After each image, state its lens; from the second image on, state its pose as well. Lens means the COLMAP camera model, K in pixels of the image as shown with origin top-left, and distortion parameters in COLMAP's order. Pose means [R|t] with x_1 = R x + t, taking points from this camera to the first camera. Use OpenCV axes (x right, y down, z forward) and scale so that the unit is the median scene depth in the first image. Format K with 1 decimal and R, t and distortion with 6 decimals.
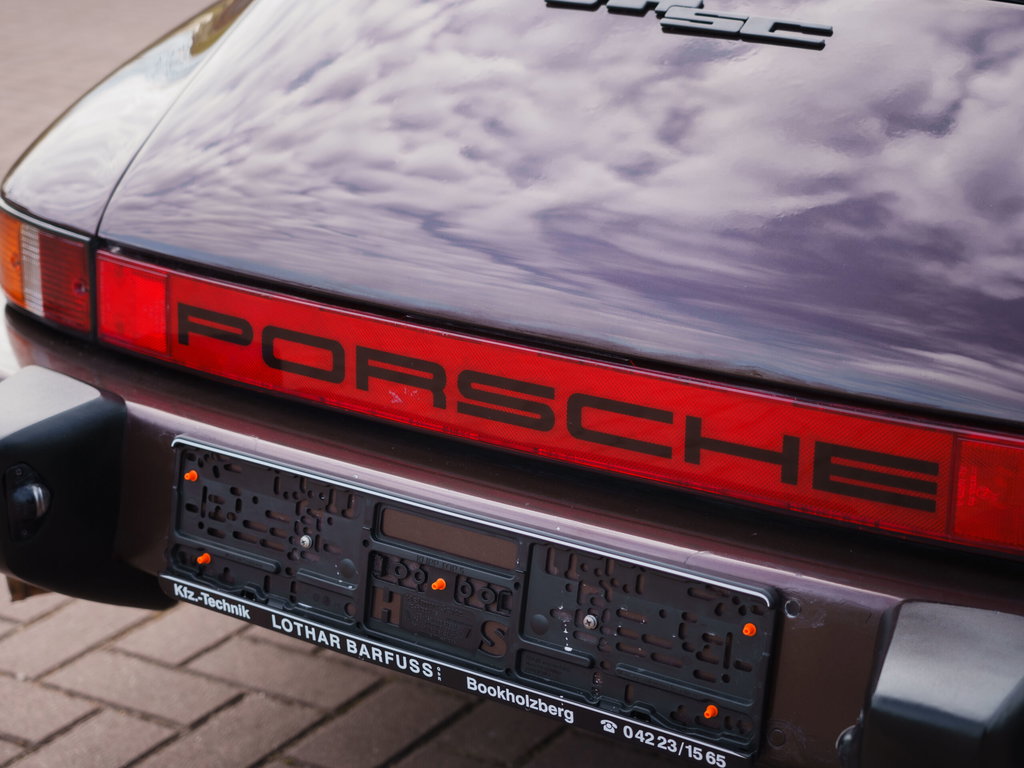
lens RADIAL K [[1821.2, 0, 512.4], [0, 1821.2, 383.6], [0, 0, 1]] dist [0.043233, 0.000000]
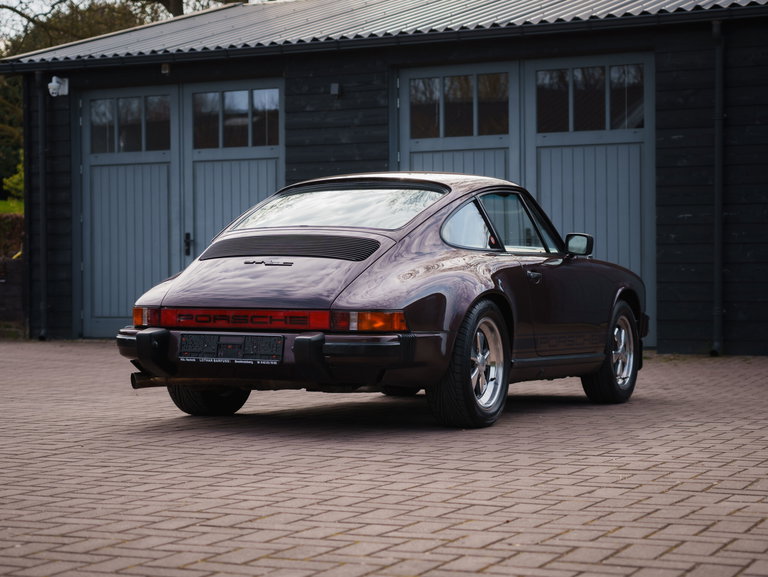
lens RADIAL K [[1564.0, 0, 384.0], [0, 1564.0, 287.9], [0, 0, 1]] dist [-0.007937, 0.000000]
pose [[0.991987, -0.013809, 0.125581, -0.183521], [0.055090, 0.941810, -0.331601, 1.689666], [-0.113695, 0.335862, 0.935024, -4.001759]]
